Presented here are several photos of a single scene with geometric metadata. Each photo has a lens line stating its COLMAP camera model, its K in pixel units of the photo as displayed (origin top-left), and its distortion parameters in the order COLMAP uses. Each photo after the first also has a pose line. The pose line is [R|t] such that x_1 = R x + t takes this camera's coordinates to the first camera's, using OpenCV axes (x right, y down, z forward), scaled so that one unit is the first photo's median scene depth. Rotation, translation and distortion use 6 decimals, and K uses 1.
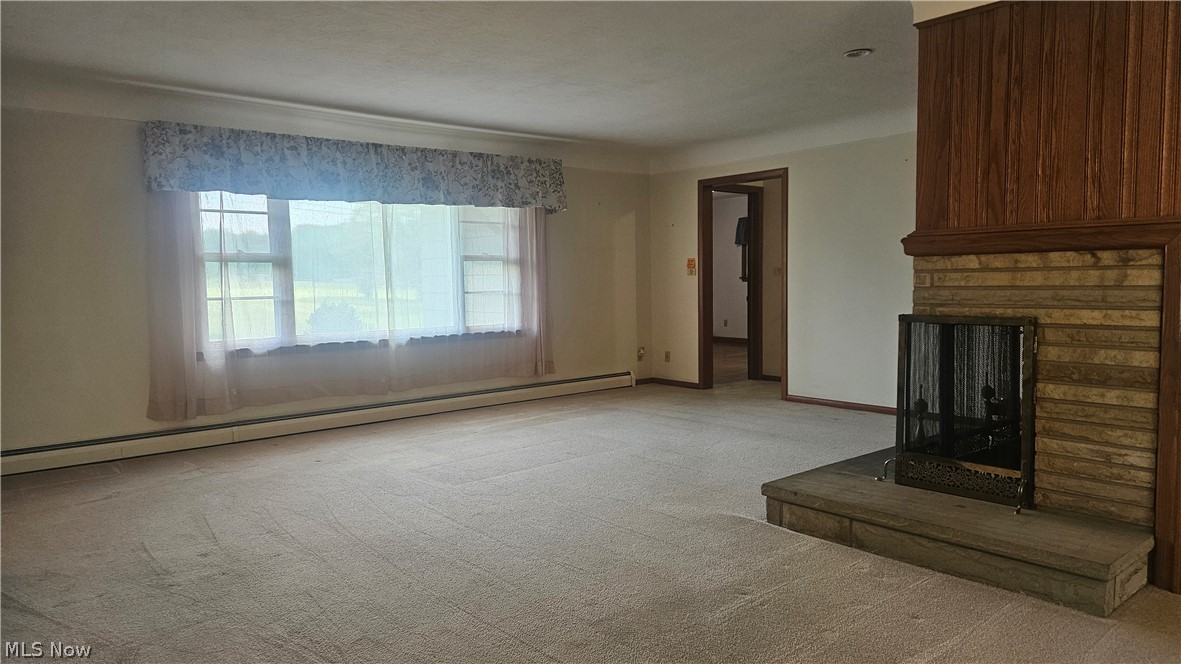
lens RADIAL K [[787.0, 0, 571.7], [0, 787.0, 330.1], [0, 0, 1]] dist [0.076659, -0.060661]
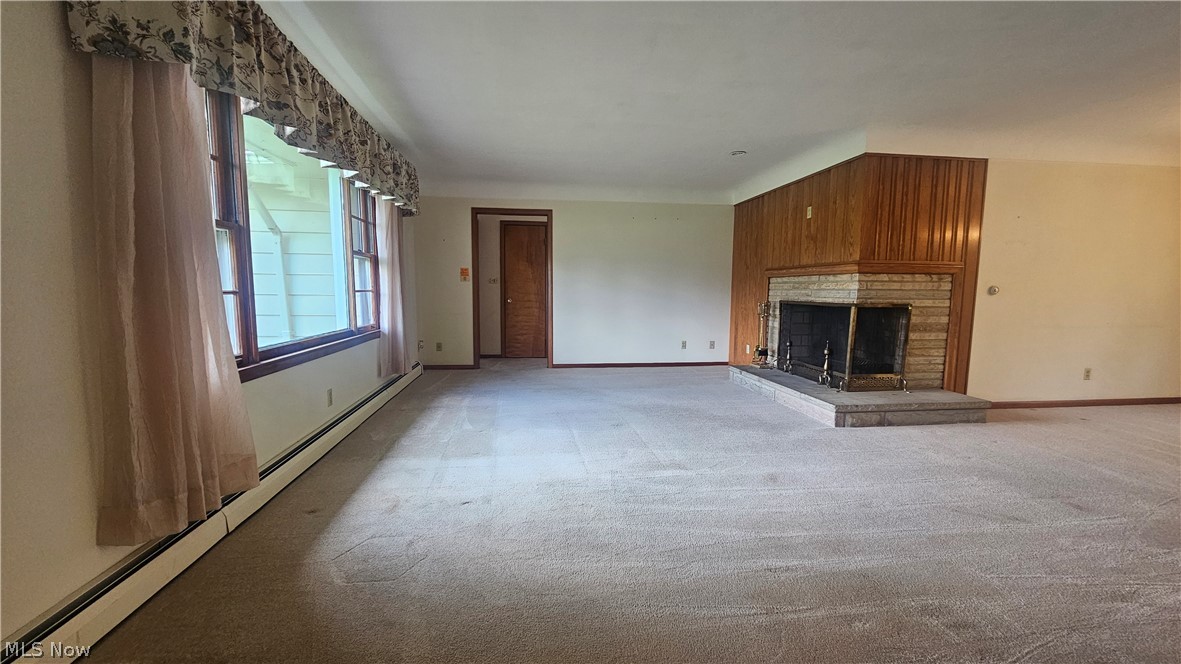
lens RADIAL K [[484.3, 0, 595.1], [0, 484.3, 339.3], [0, 0, 1]] dist [-0.000893, 0.001108]
pose [[0.529161, -0.067106, 0.845864, -0.941959], [0.039872, 0.997733, 0.054211, -0.022597], [-0.847584, 0.005040, 0.530637, 0.945179]]
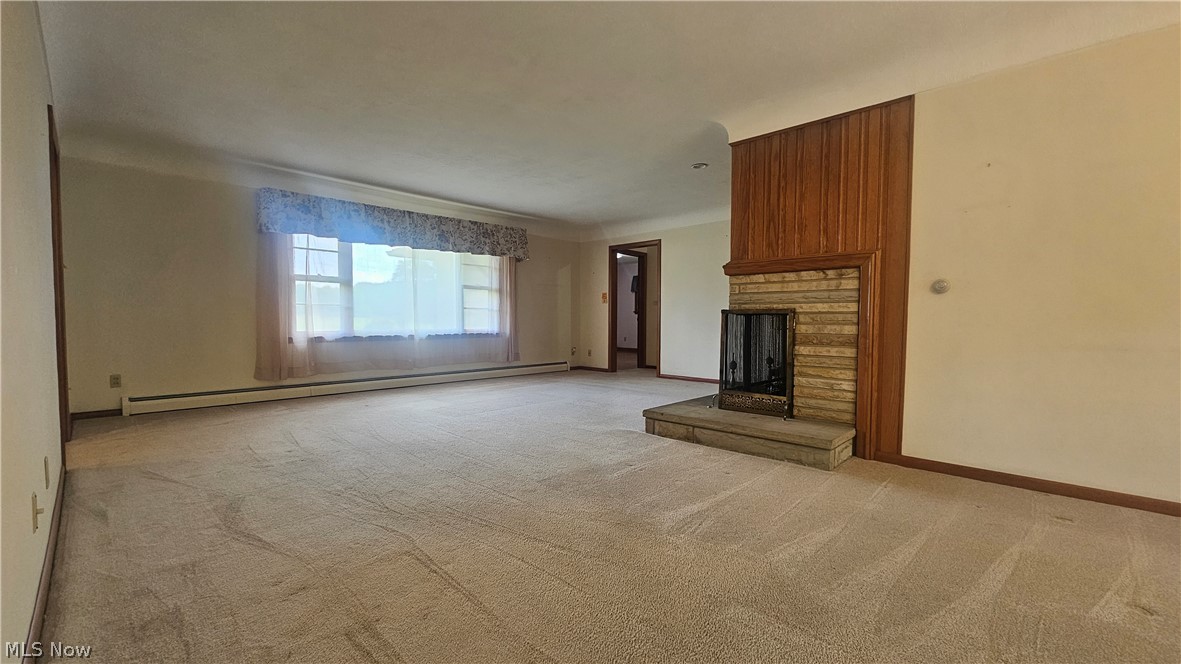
lens RADIAL K [[484.3, 0, 585.5], [0, 484.3, 337.7], [0, 0, 1]] dist [-0.000893, 0.001108]
pose [[0.993844, 0.015754, 0.109662, 0.005665], [-0.012529, 0.999470, -0.030035, 0.079073], [-0.110077, 0.028476, 0.993515, -0.005985]]
